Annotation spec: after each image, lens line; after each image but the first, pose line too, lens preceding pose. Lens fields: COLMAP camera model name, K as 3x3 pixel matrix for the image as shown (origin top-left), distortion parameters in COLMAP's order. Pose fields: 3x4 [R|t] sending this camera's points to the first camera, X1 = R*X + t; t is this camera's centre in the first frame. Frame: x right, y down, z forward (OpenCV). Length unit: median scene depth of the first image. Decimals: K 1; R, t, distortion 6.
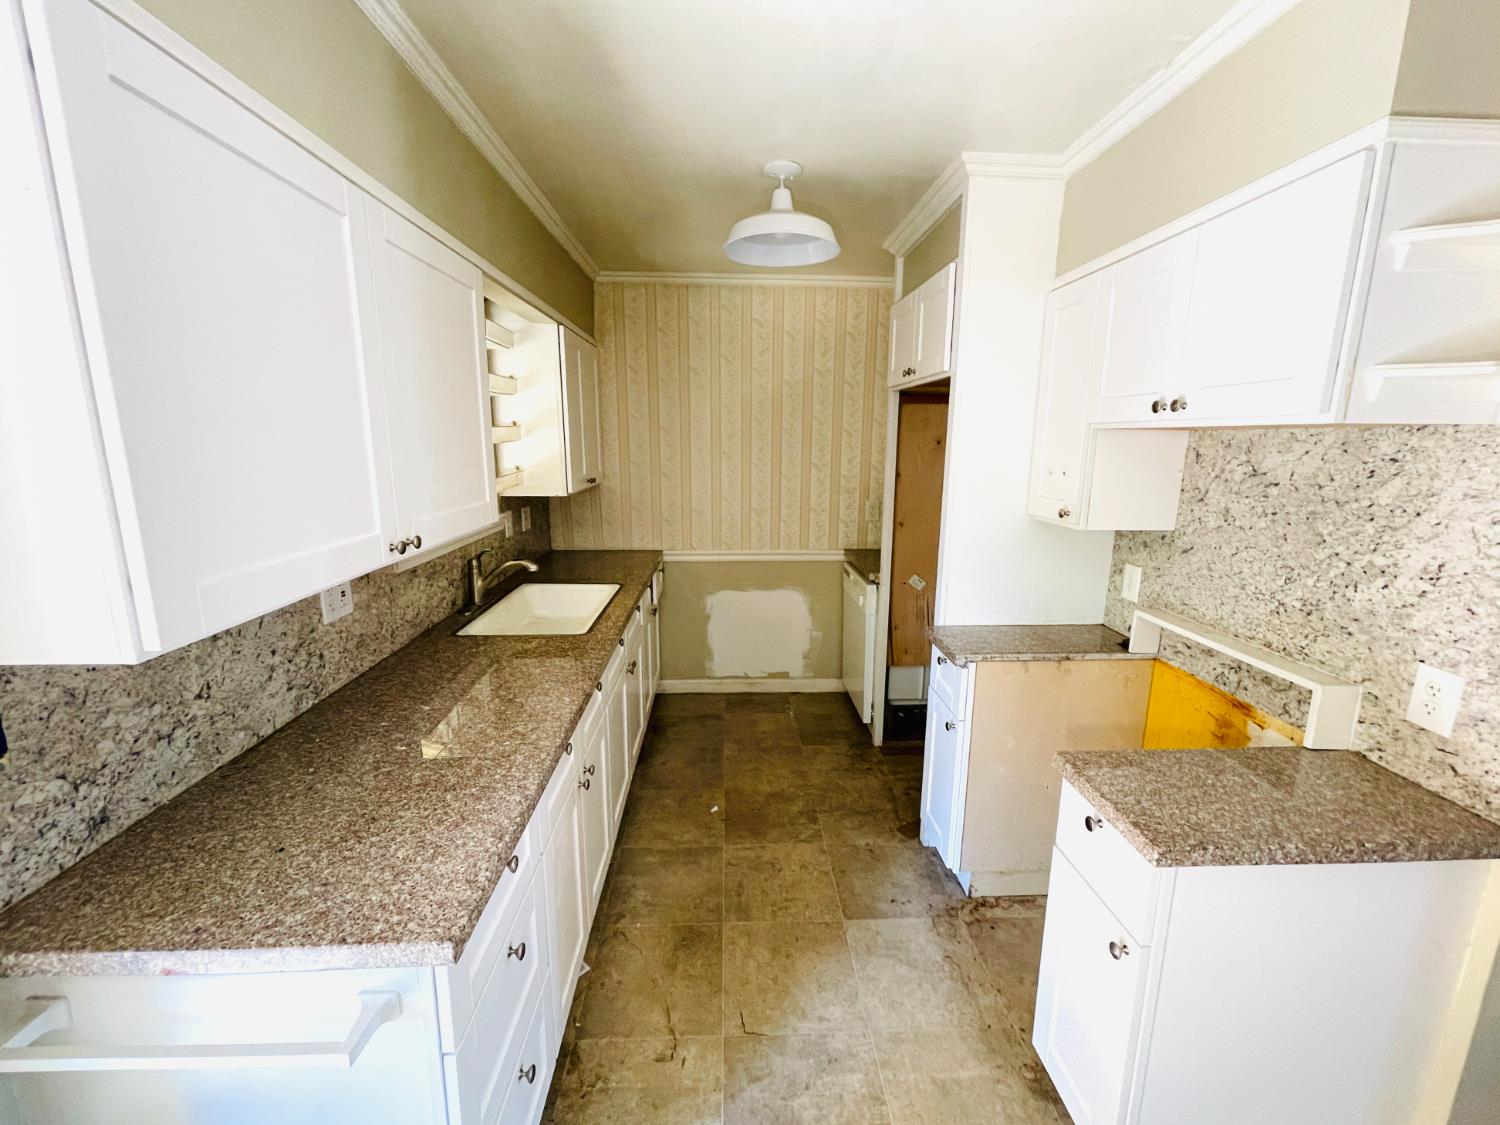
lens RADIAL K [[603.9, 0, 751.0], [0, 603.9, 559.1], [0, 0, 1]] dist [0.000192, 0.000685]
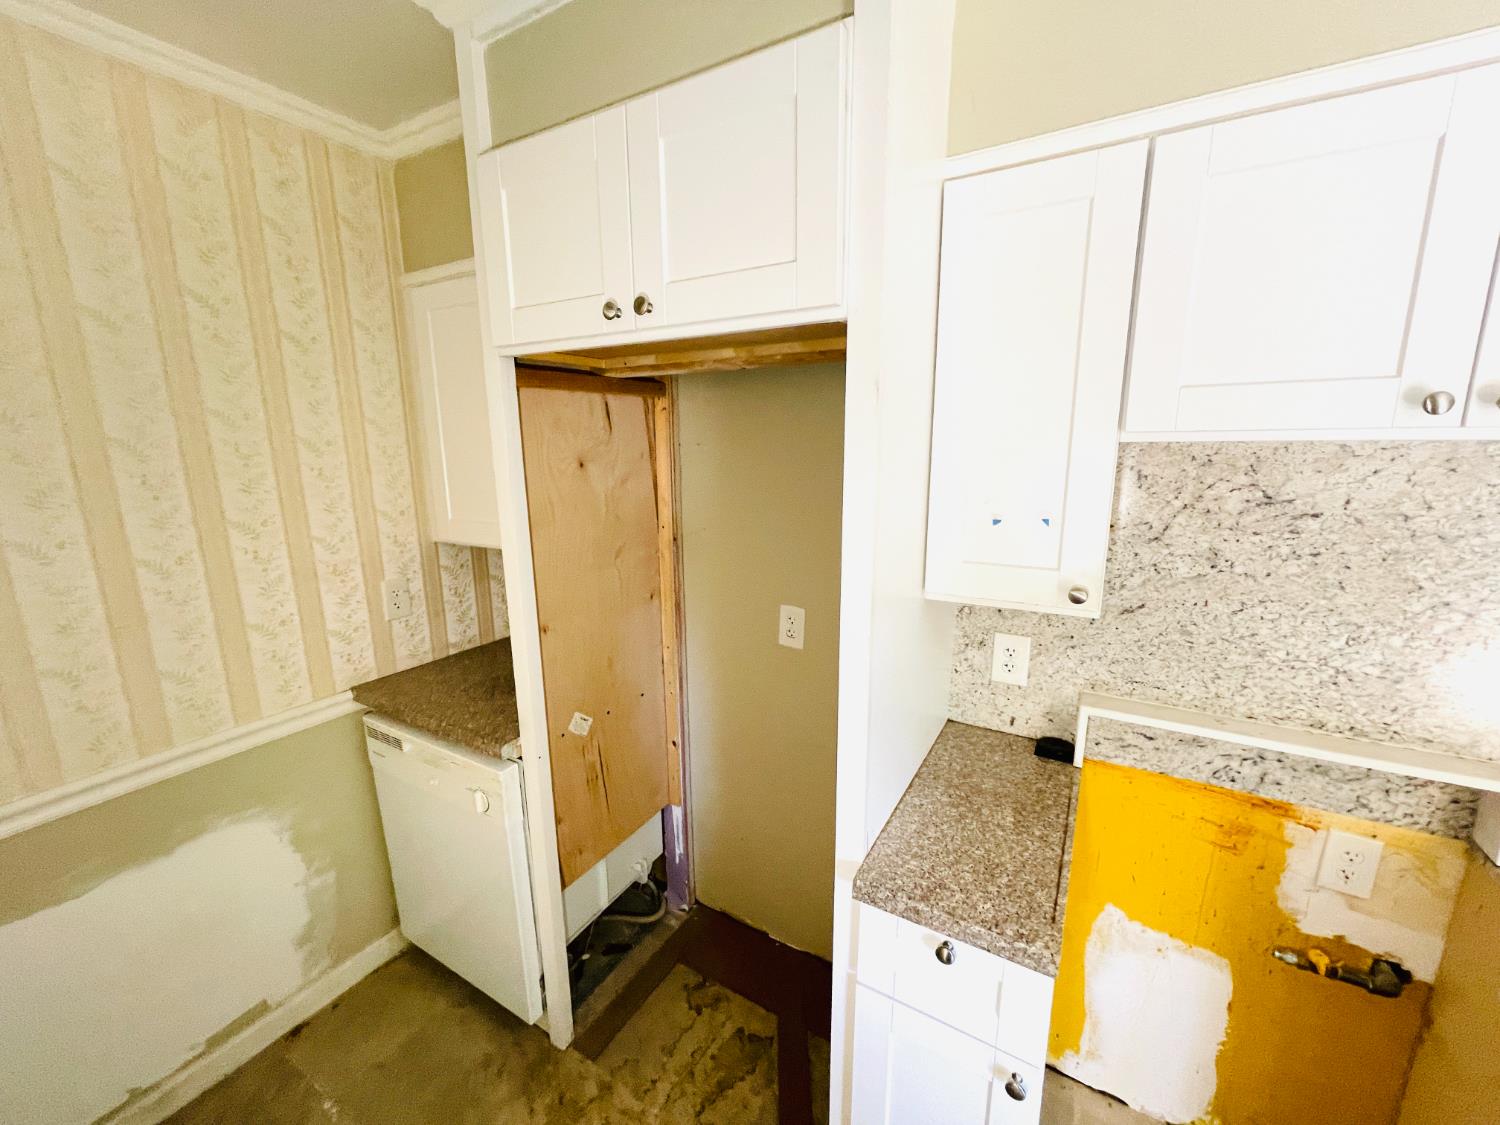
lens RADIAL K [[603.9, 0, 751.0], [0, 603.9, 559.1], [0, 0, 1]] dist [0.000192, 0.000685]
pose [[0.549677, -0.180548, 0.815633, -0.108951], [0.181638, 0.978837, 0.094264, -0.253988], [-0.815391, 0.096335, 0.570839, 1.096470]]
